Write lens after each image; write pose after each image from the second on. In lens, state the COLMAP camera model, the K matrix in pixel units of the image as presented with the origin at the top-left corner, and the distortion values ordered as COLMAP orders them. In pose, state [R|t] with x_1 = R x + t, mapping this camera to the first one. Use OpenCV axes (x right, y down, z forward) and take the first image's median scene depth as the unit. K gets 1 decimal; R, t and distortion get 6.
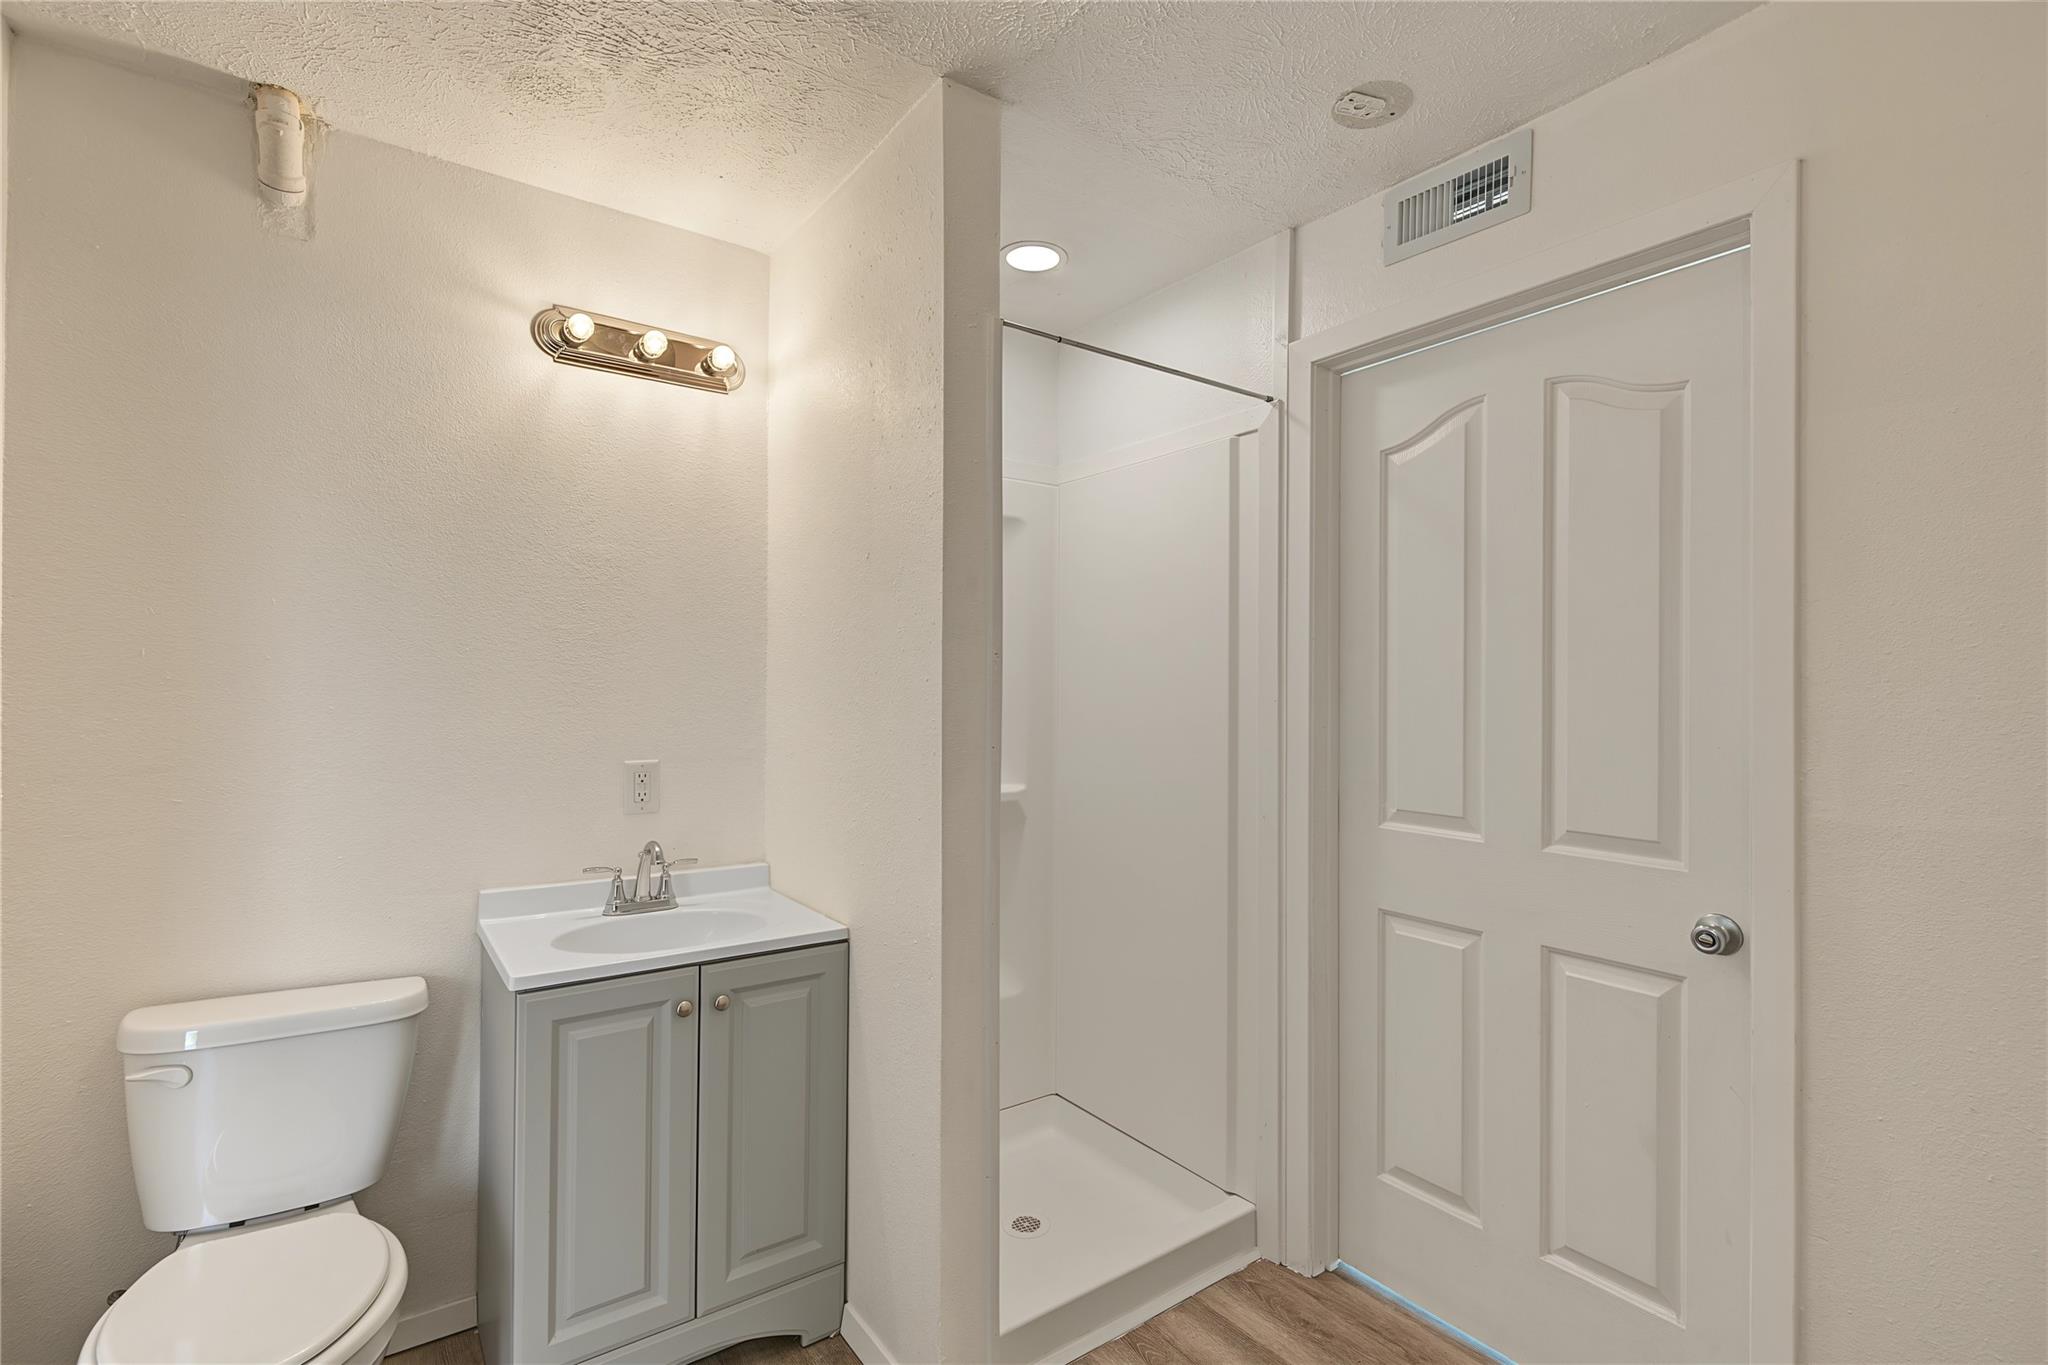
lens RADIAL K [[934.7, 0, 1026.3], [0, 934.7, 686.3], [0, 0, 1]] dist [0.003100, -0.000236]
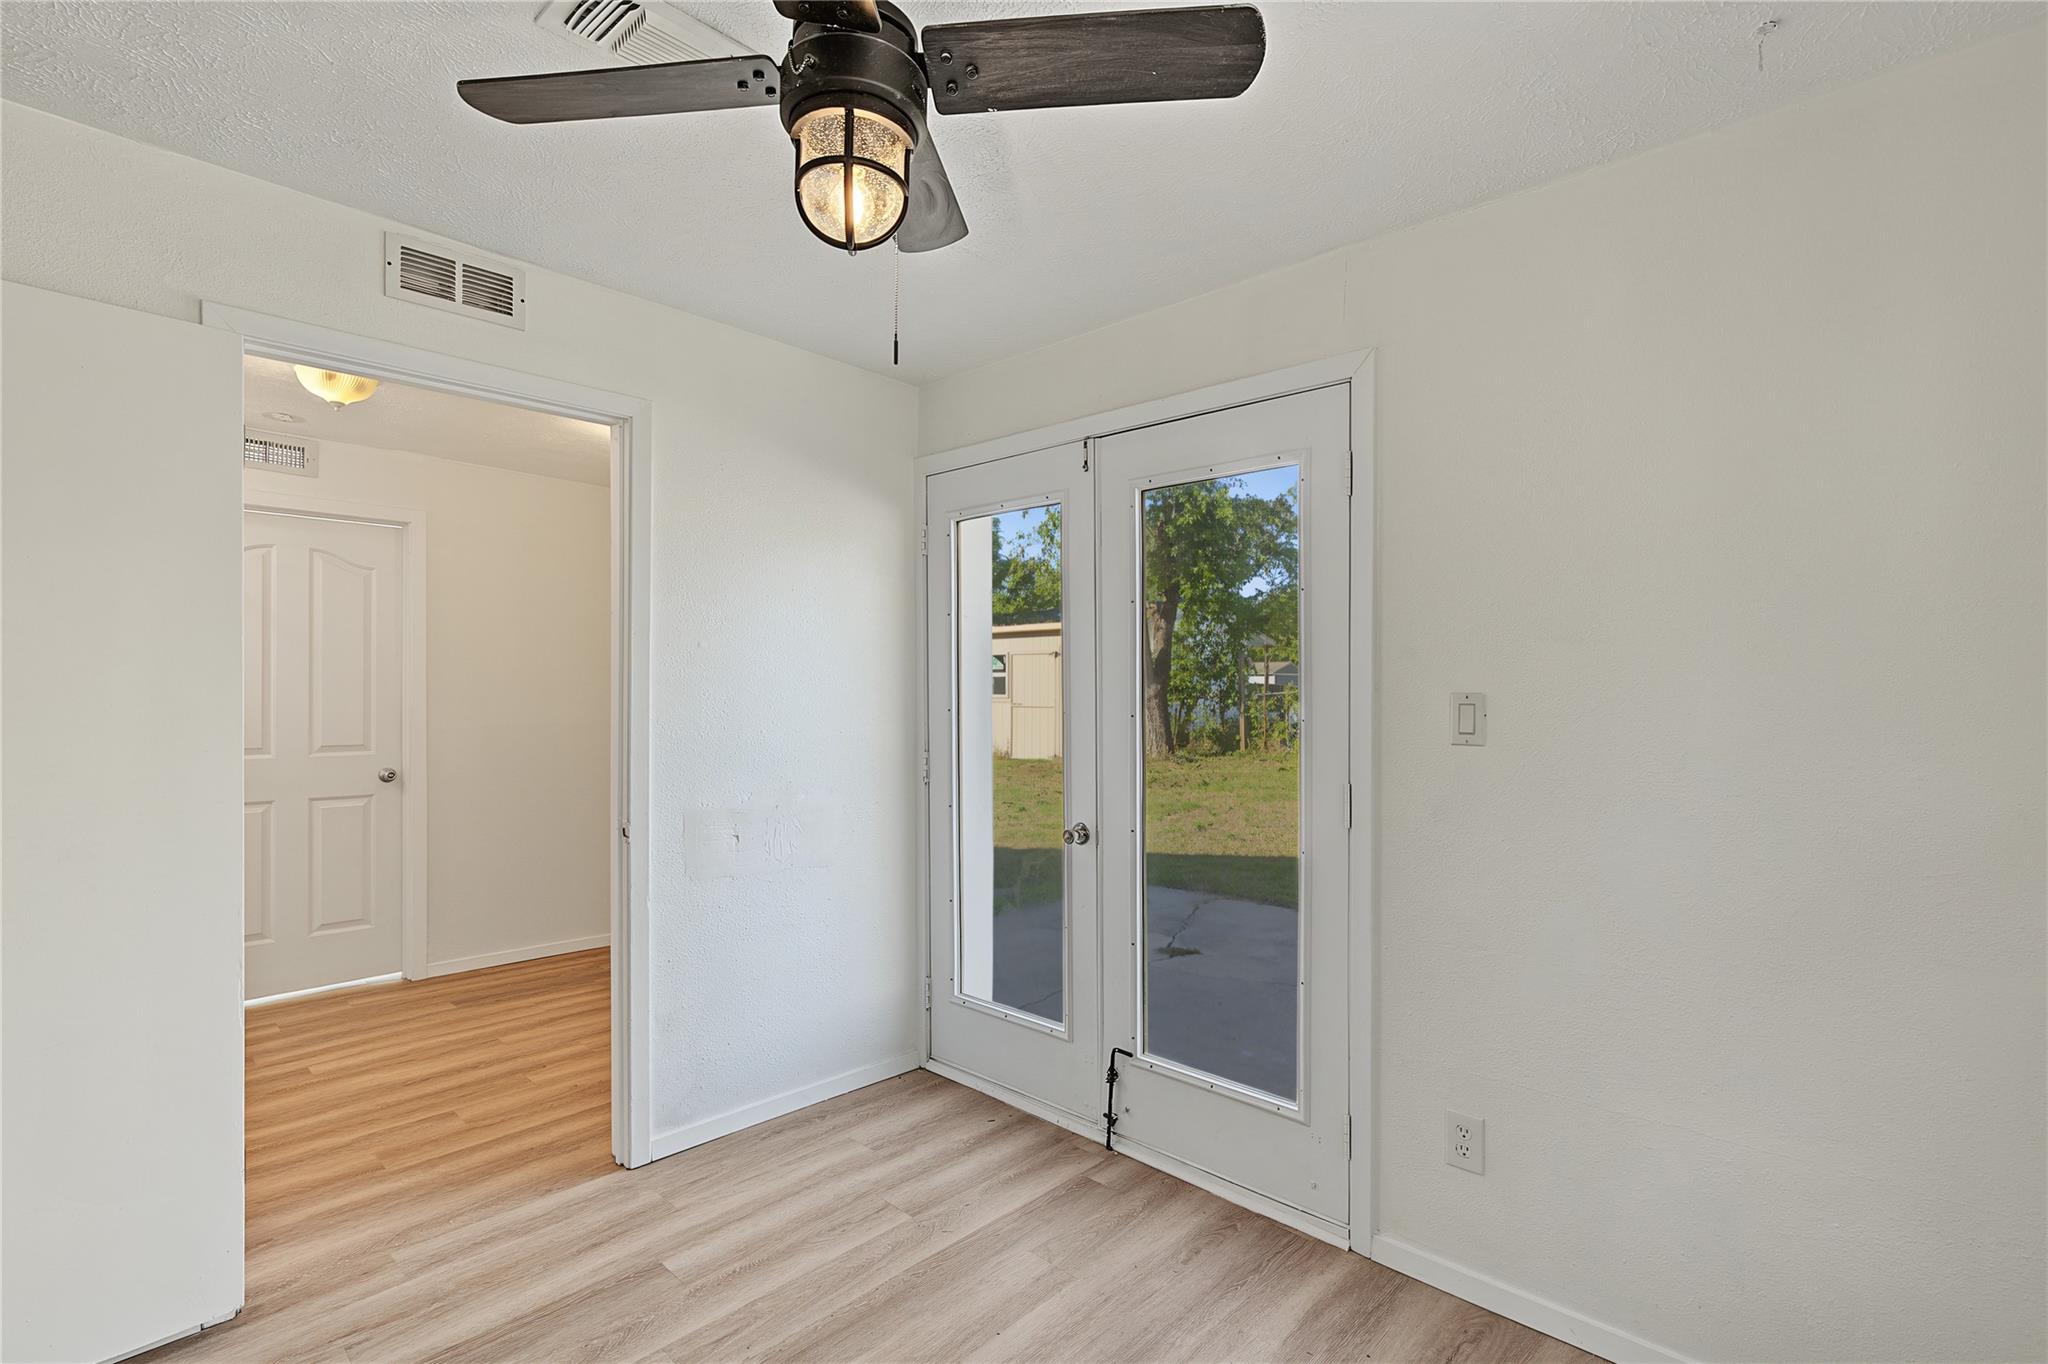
lens RADIAL K [[934.7, 0, 1026.6], [0, 934.7, 686.0], [0, 0, 1]] dist [0.003100, -0.000236]
pose [[-0.181030, -0.000388, 0.983478, -2.182075], [-0.013530, 0.999906, -0.002096, -0.015282], [-0.983385, -0.013686, -0.181018, -0.325705]]
